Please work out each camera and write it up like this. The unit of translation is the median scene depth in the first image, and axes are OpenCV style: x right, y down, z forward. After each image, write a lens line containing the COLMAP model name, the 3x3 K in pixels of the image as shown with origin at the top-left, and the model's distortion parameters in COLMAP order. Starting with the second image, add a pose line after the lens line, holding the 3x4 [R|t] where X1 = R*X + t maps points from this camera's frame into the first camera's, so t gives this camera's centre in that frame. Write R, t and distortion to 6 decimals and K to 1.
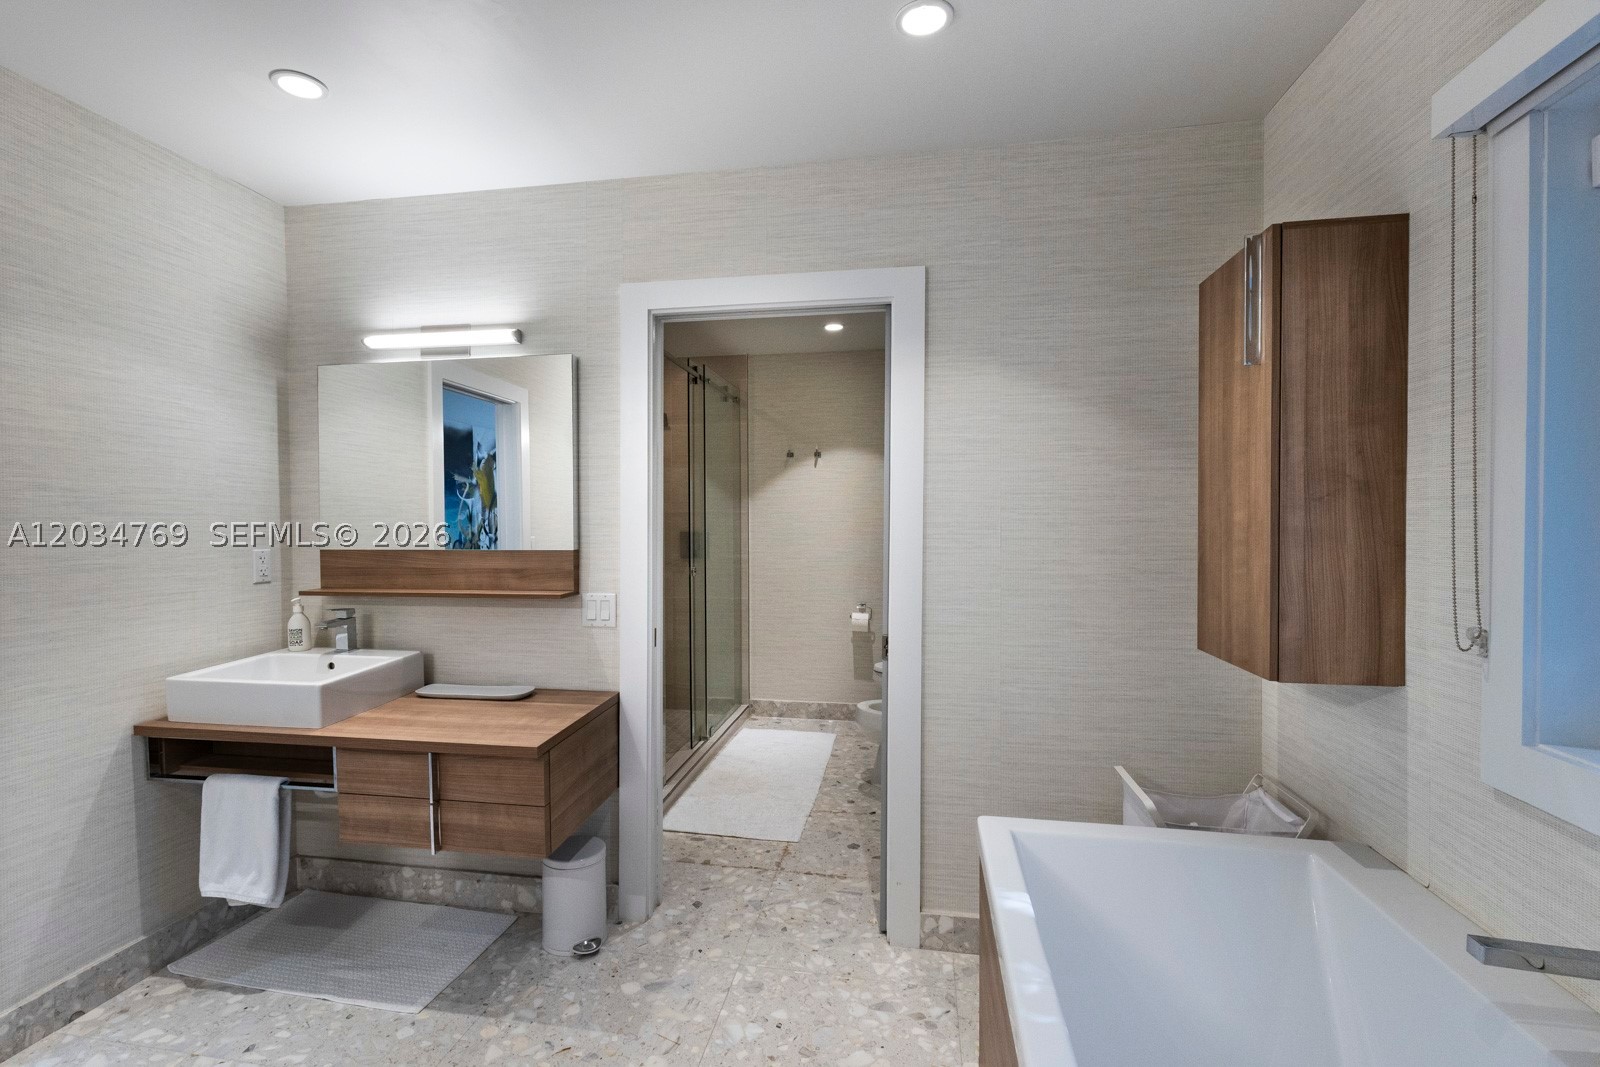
lens RADIAL K [[706.8, 0, 800.0], [0, 706.8, 533.5], [0, 0, 1]] dist [0.002174, 0.000172]
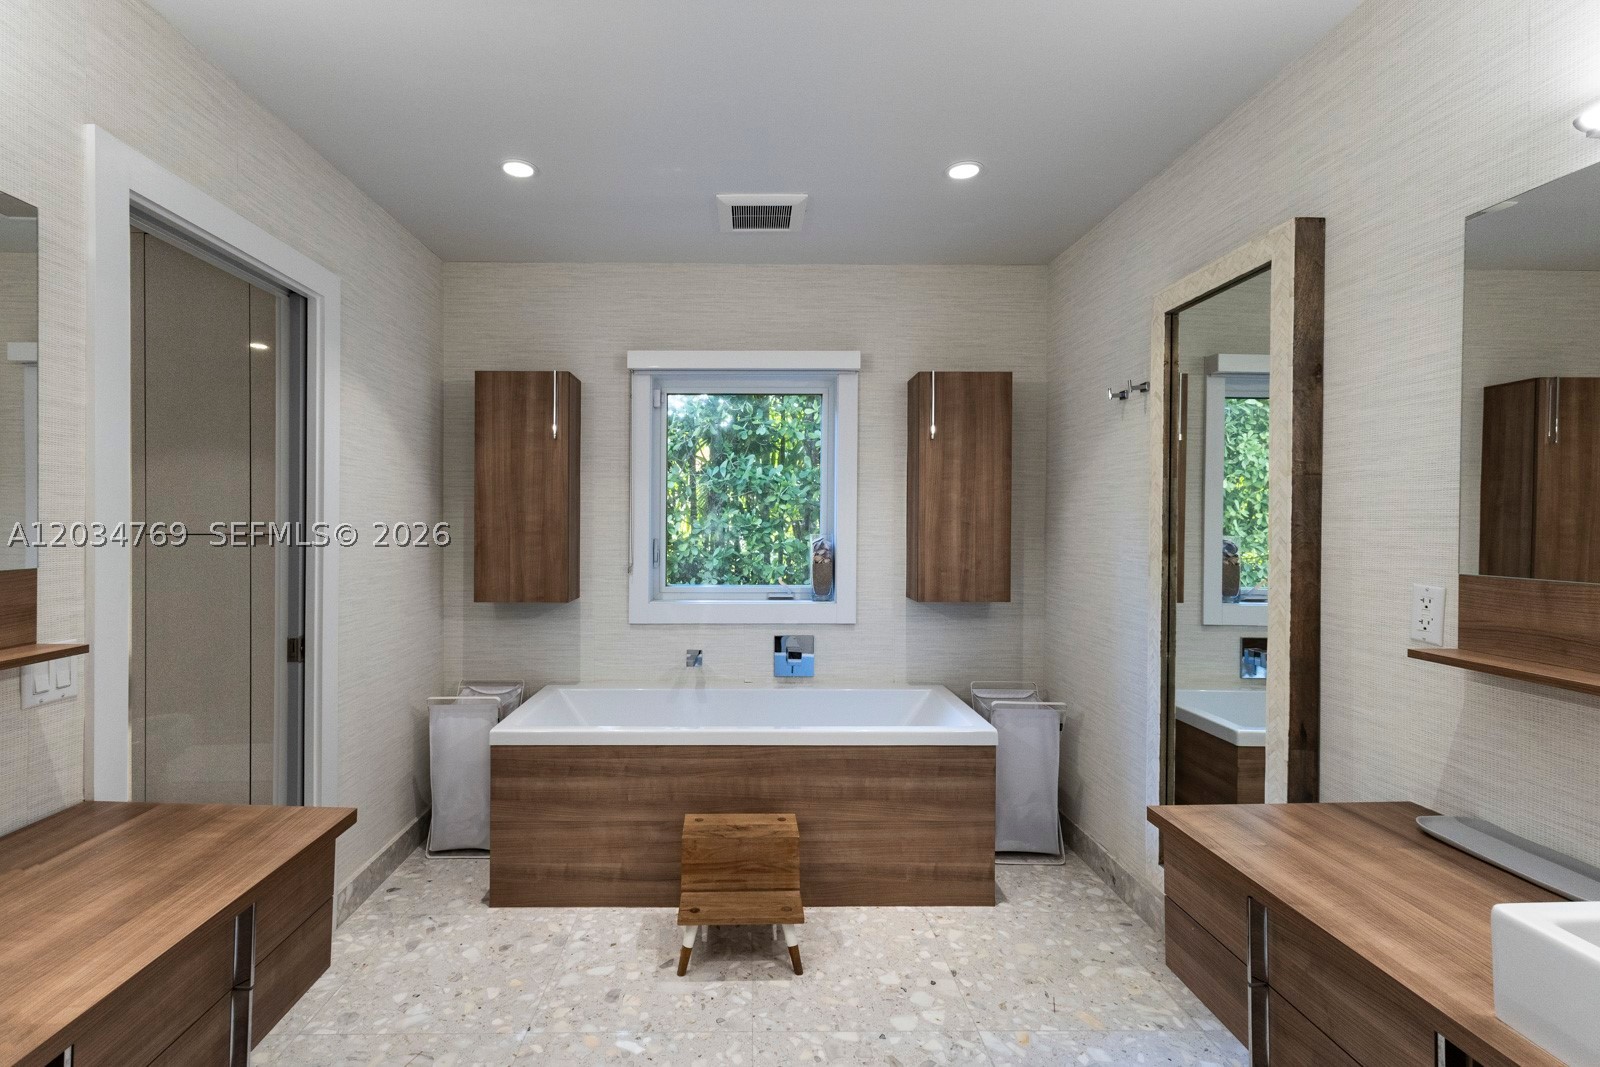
lens RADIAL K [[760.9, 0, 761.9], [0, 760.9, 531.6], [0, 0, 1]] dist [0.000472, 0.000217]
pose [[-0.185742, -0.007673, 0.982569, -1.154987], [0.005871, 0.999943, 0.008919, -0.006950], [-0.982581, 0.007426, -0.185686, 0.648136]]
